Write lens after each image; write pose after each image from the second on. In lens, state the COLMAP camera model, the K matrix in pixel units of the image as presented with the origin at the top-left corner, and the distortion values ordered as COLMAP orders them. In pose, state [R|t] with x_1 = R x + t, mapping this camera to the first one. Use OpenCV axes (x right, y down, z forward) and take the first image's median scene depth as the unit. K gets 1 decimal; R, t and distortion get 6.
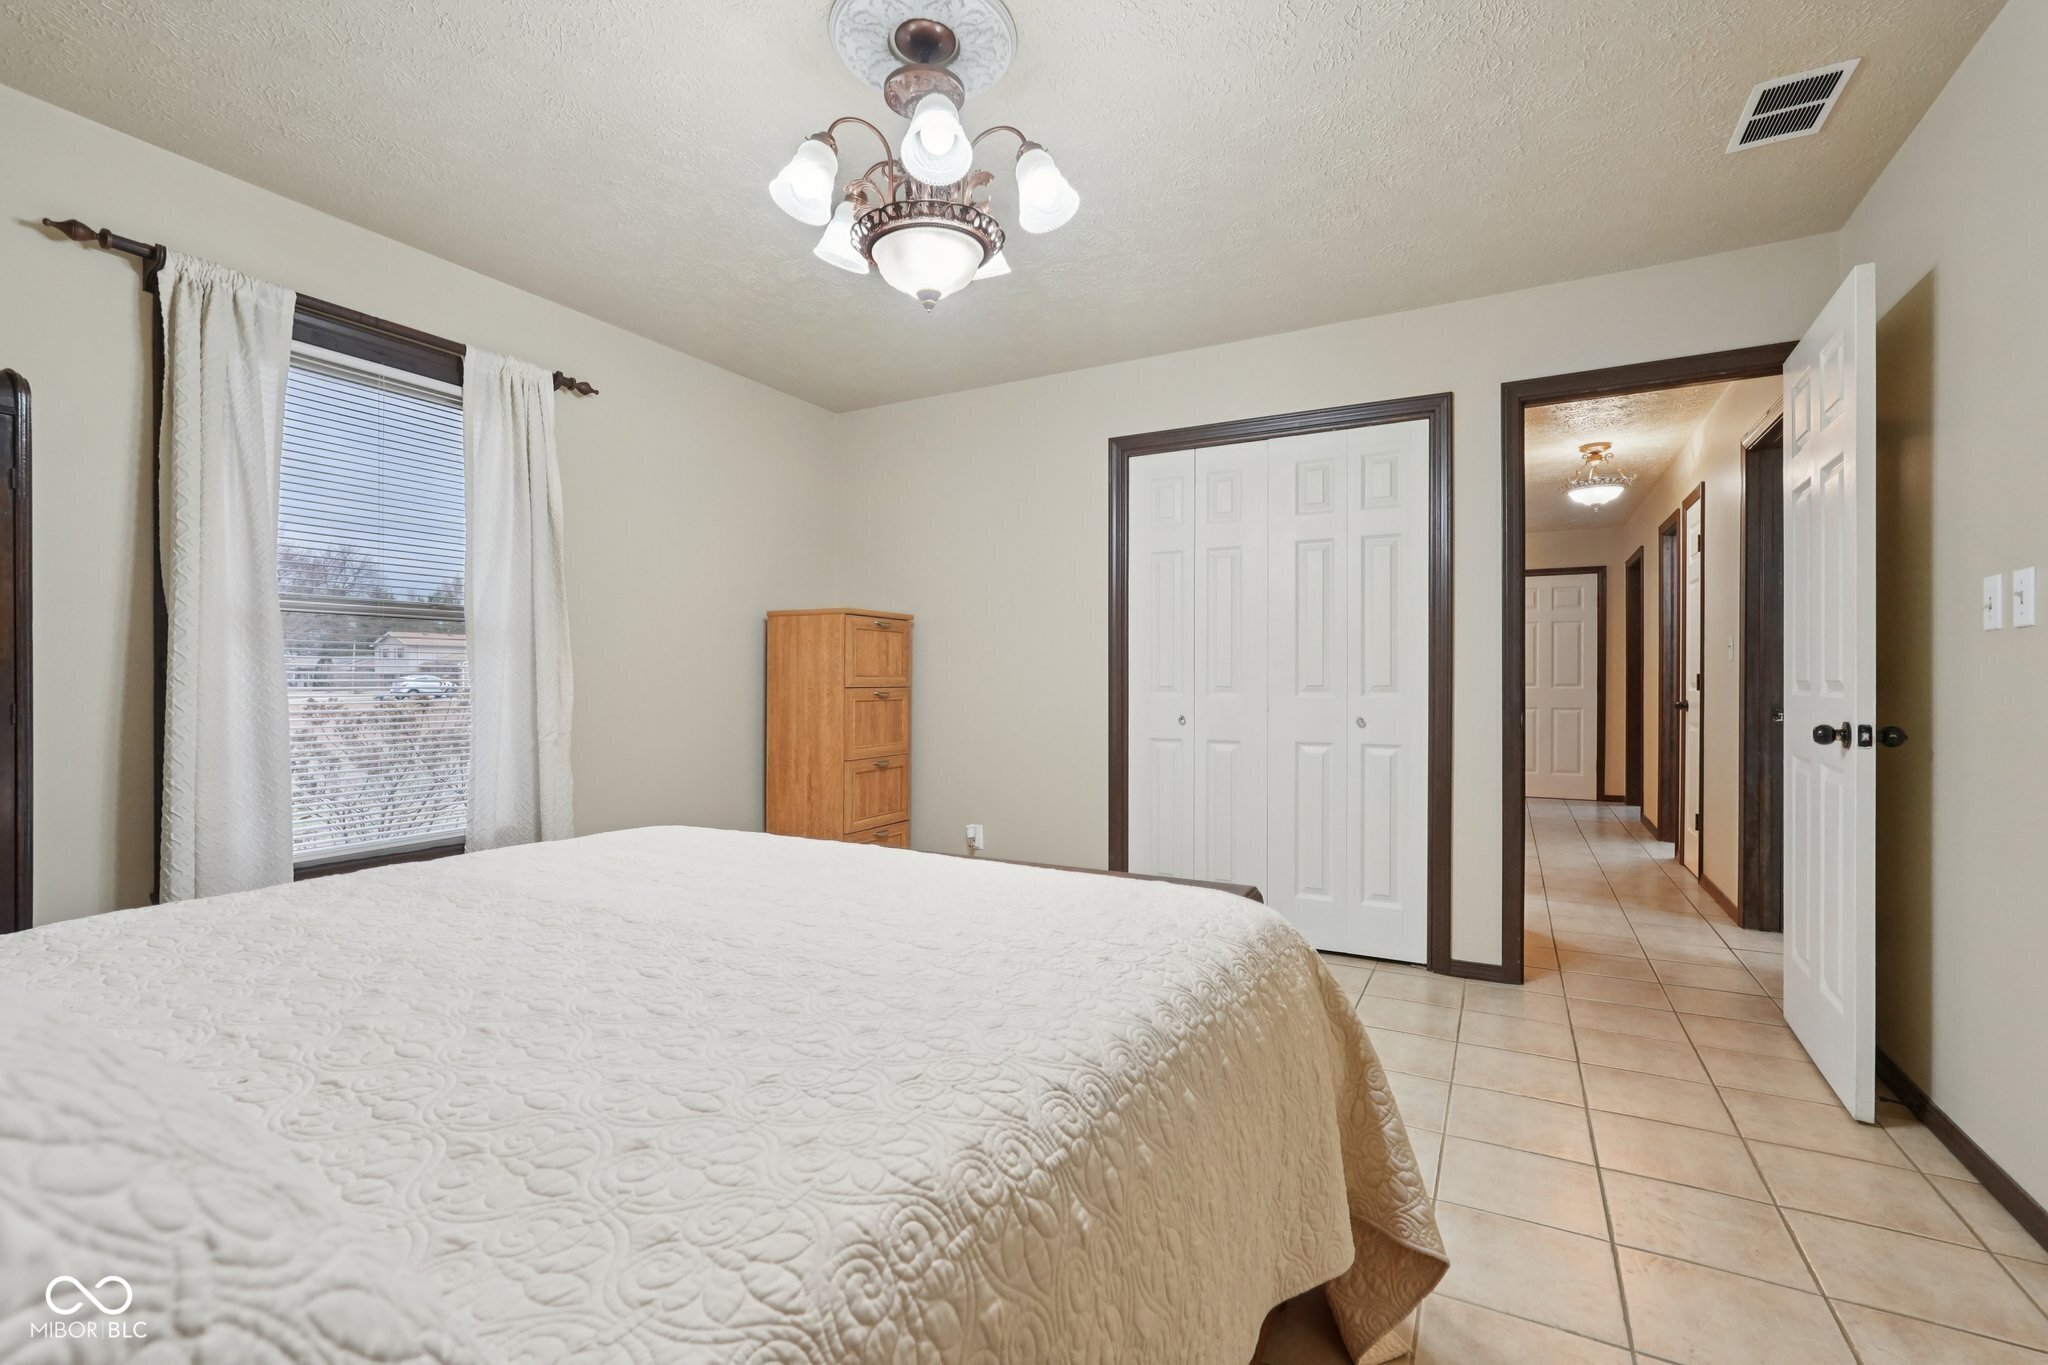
lens RADIAL K [[896.2, 0, 1022.2], [0, 896.2, 680.7], [0, 0, 1]] dist [-0.020151, 0.008744]
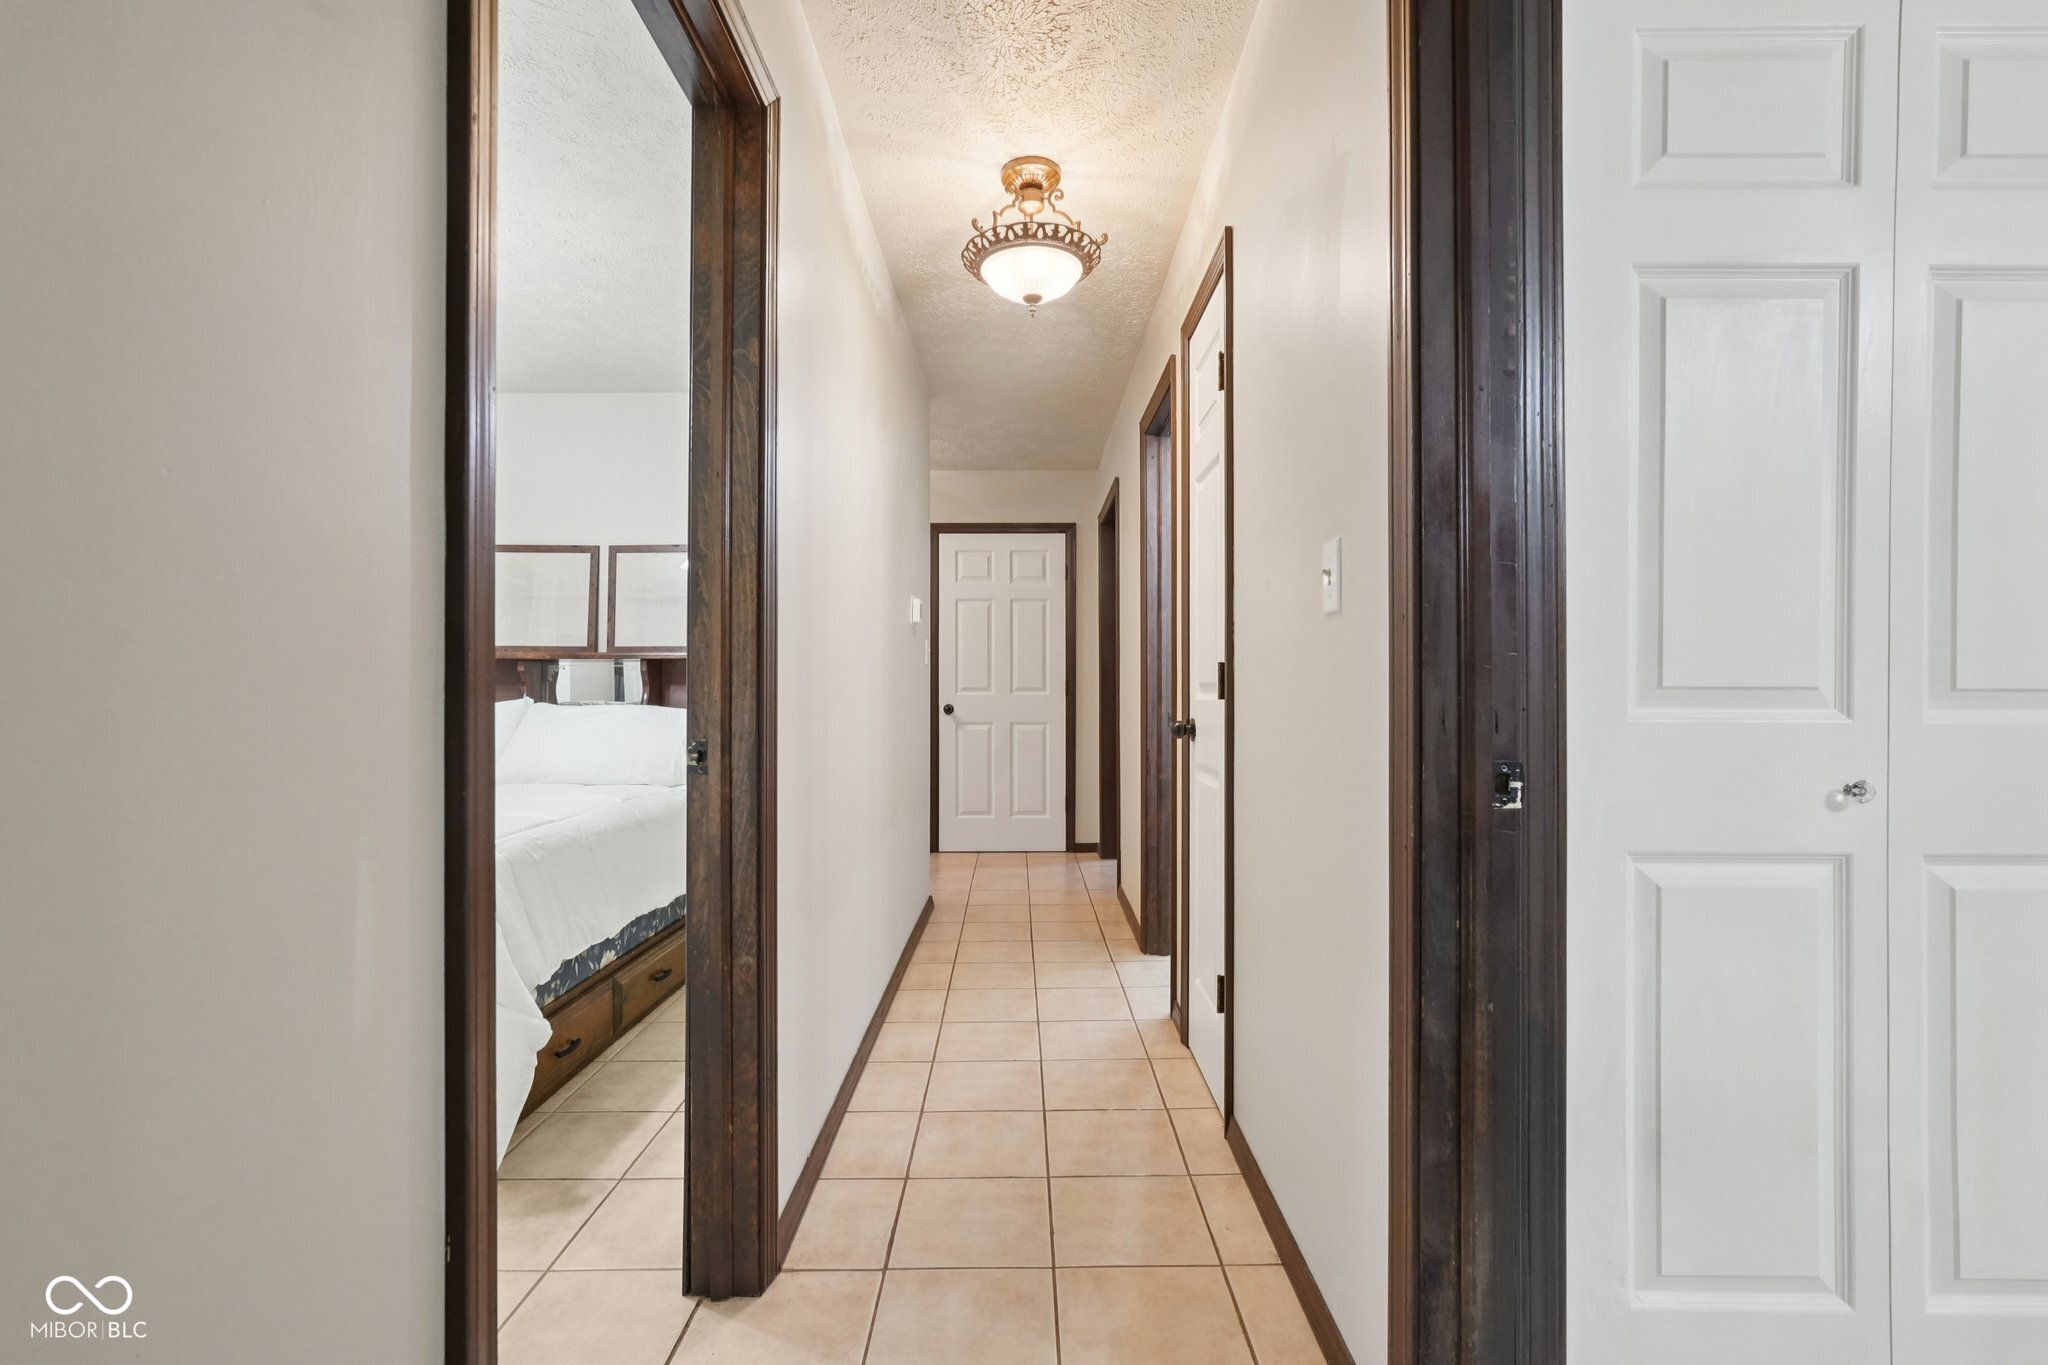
lens RADIAL K [[896.2, 0, 1022.2], [0, 896.2, 680.7], [0, 0, 1]] dist [-0.020151, 0.008744]
pose [[0.876916, 0.002605, 0.480637, 0.414428], [0.001351, 0.999968, -0.007885, 0.004279], [-0.480642, 0.007563, 0.876884, 0.593196]]
